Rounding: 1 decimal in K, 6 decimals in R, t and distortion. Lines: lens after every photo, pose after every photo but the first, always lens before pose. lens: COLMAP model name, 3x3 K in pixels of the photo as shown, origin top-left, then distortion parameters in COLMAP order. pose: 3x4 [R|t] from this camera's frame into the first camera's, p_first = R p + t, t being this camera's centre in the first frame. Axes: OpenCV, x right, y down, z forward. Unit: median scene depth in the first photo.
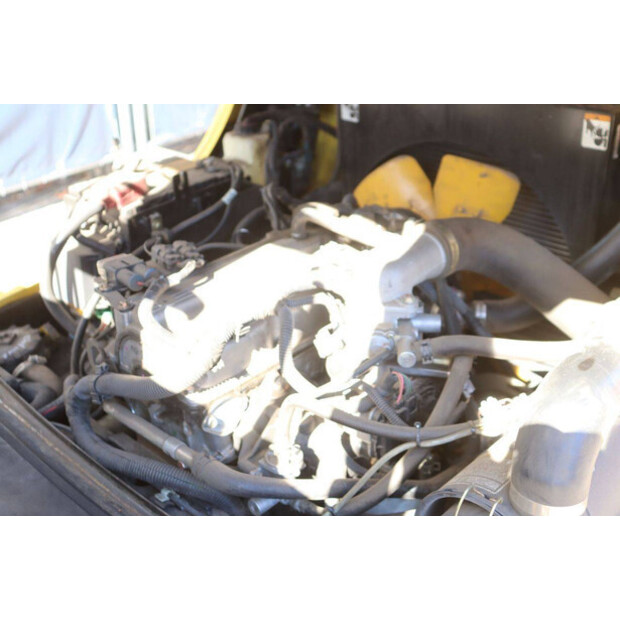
lens RADIAL K [[773.9, 0, 310.0], [0, 773.9, 310.0], [0, 0, 1]] dist [-0.007877, 0.081204]
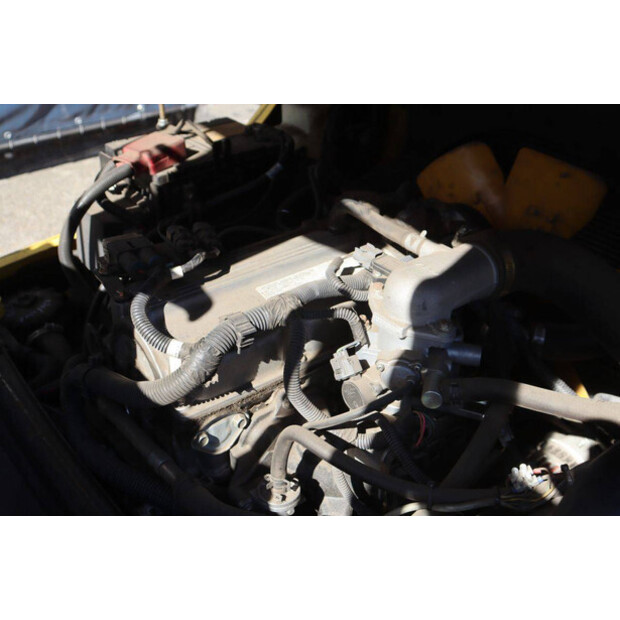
lens RADIAL K [[789.9, 0, 310.0], [0, 789.9, 310.0], [0, 0, 1]] dist [0.001832, 0.008735]
pose [[0.989782, 0.108908, -0.092032, 0.056908], [-0.104227, 0.993074, 0.054234, -0.059506], [0.097301, -0.044087, 0.994278, 0.123907]]
